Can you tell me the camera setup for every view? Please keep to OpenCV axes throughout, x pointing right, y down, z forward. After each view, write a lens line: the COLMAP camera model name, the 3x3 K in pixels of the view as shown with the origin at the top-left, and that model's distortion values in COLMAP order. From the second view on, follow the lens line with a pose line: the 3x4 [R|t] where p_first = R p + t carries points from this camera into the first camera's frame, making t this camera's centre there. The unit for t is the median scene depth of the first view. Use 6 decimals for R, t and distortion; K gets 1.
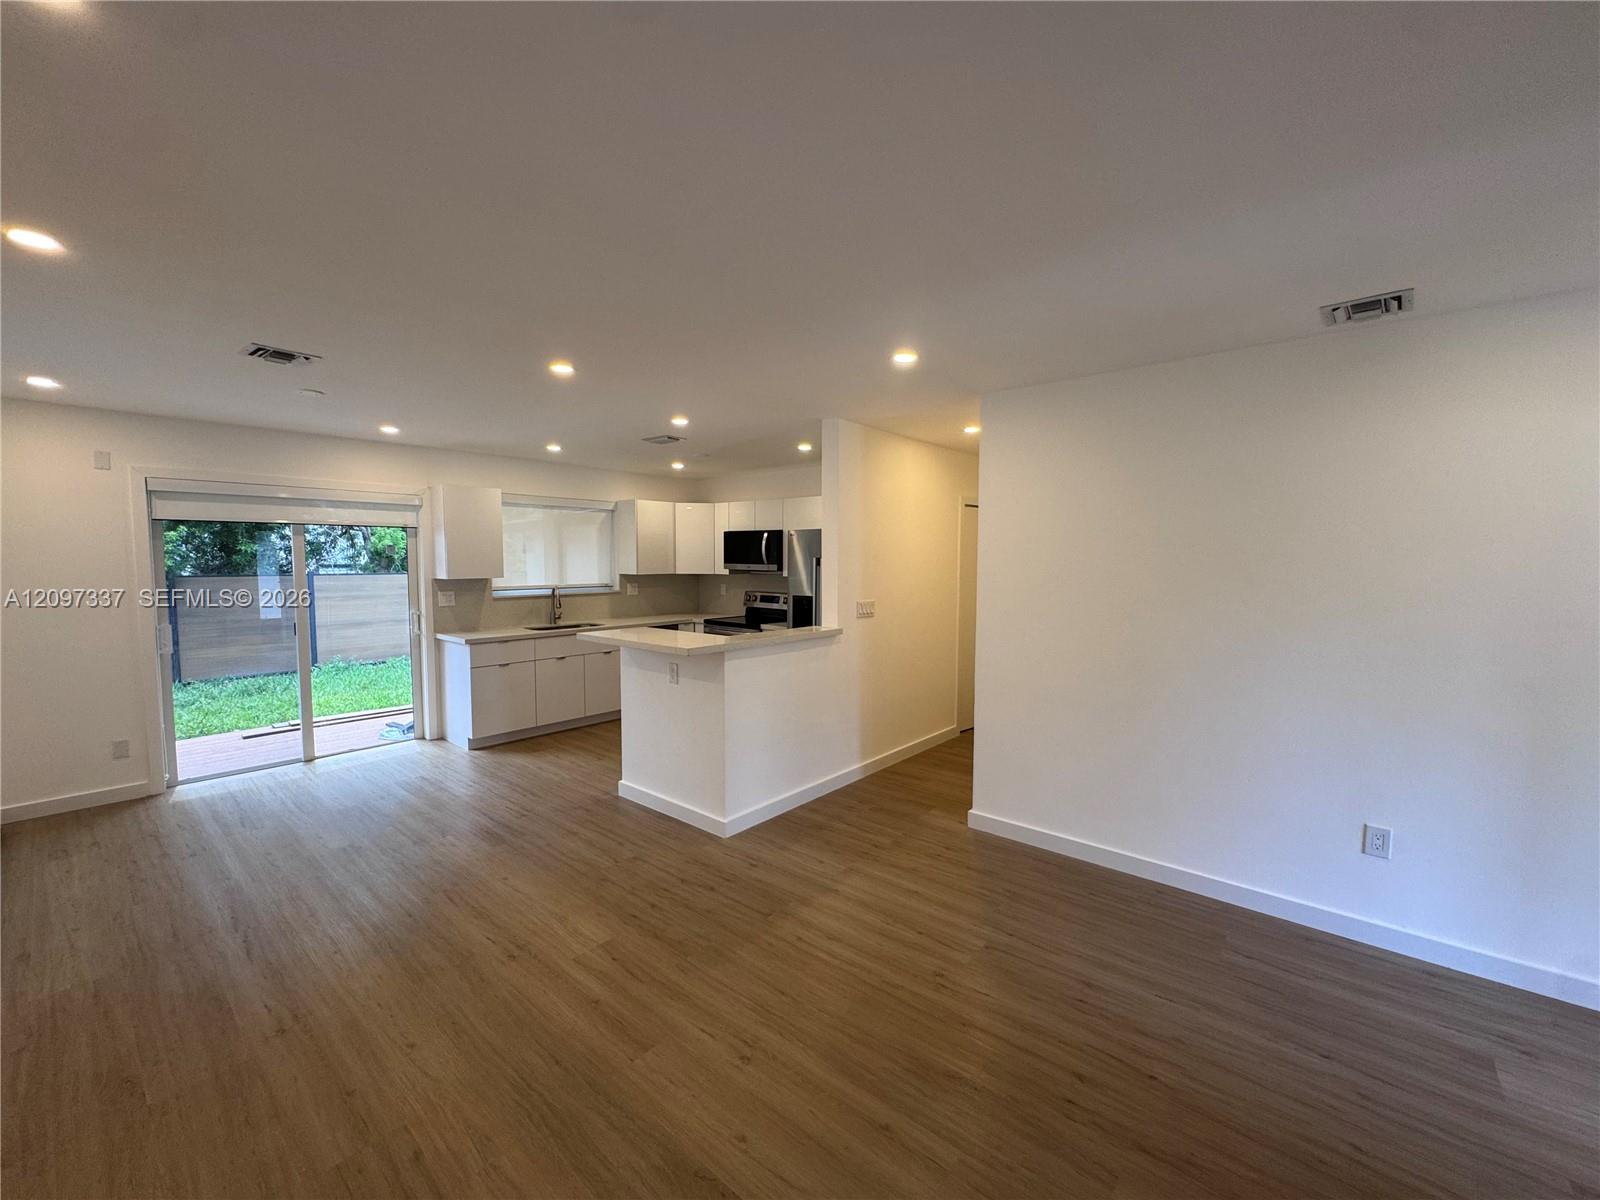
lens RADIAL K [[642.3, 0, 800.0], [0, 642.3, 600.0], [0, 0, 1]] dist [-0.002868, 0.000256]
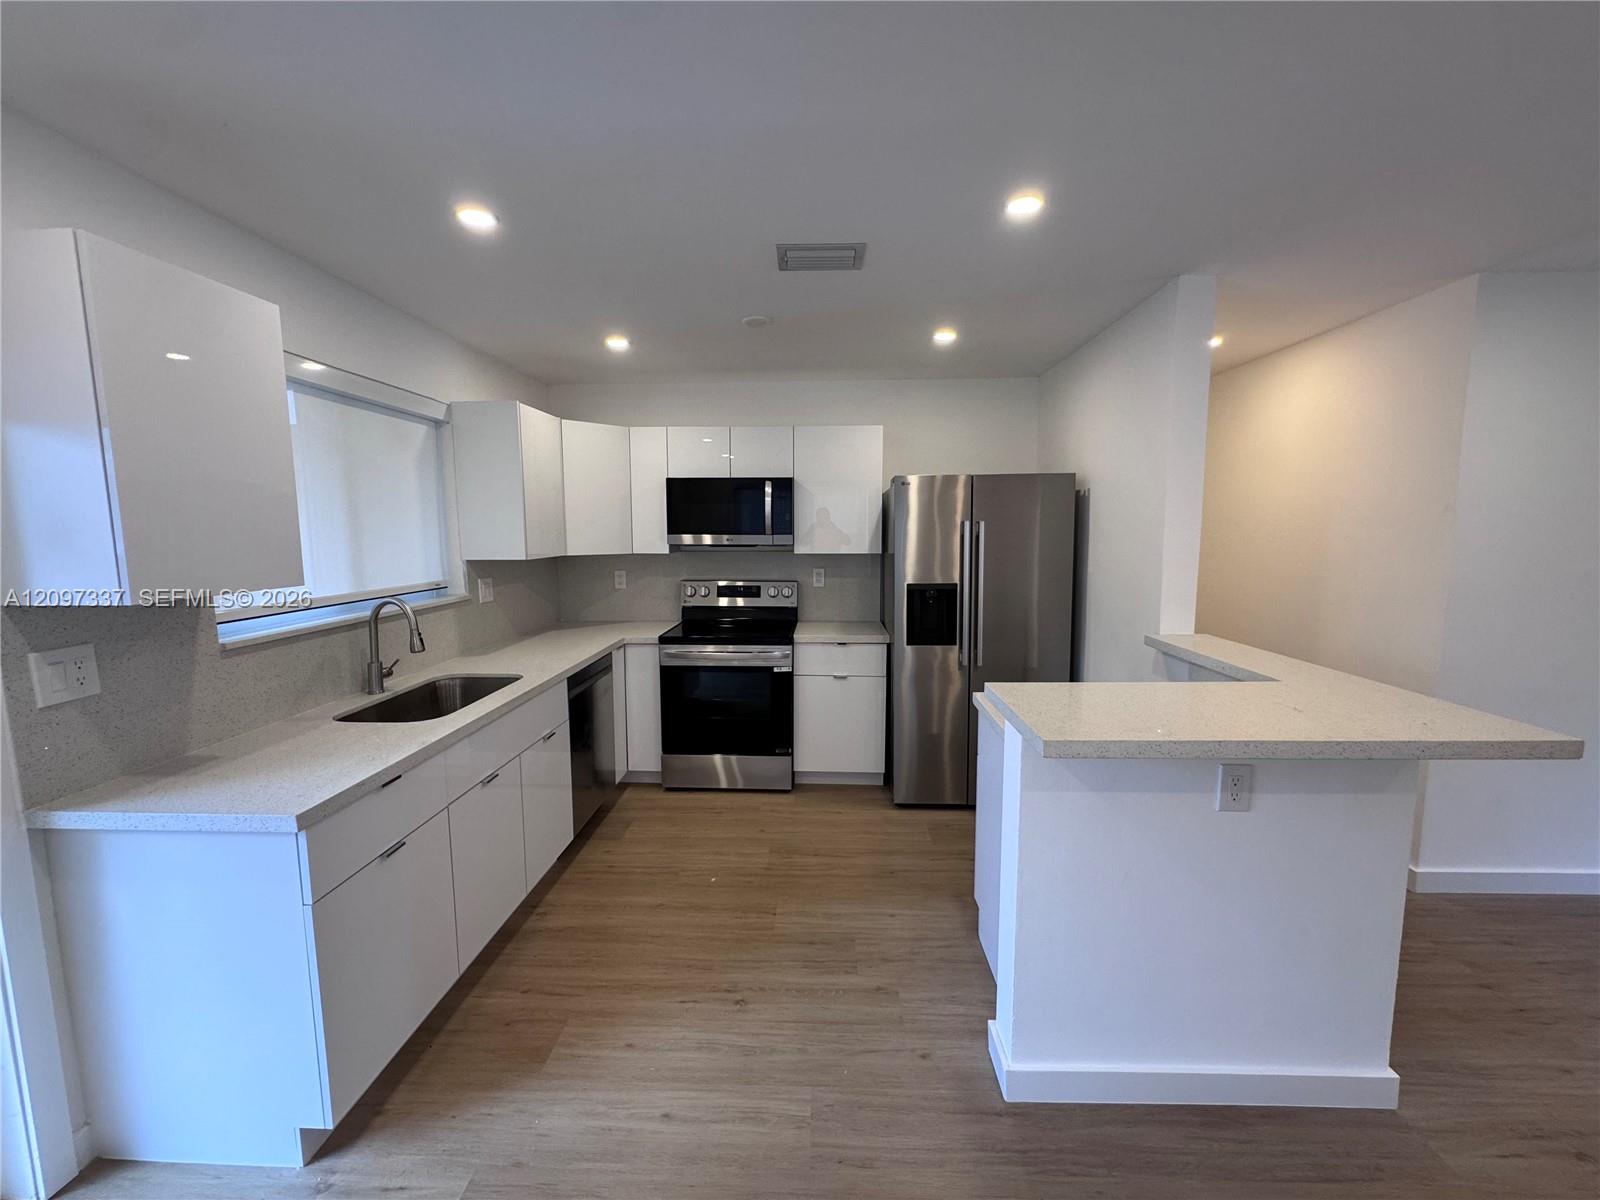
lens RADIAL K [[642.3, 0, 800.0], [0, 642.3, 600.0], [0, 0, 1]] dist [-0.002868, 0.000256]
pose [[0.784110, -0.078127, 0.615685, -0.487061], [0.049959, 0.996771, 0.062859, -0.036801], [-0.618608, -0.018529, 0.785481, 0.611345]]
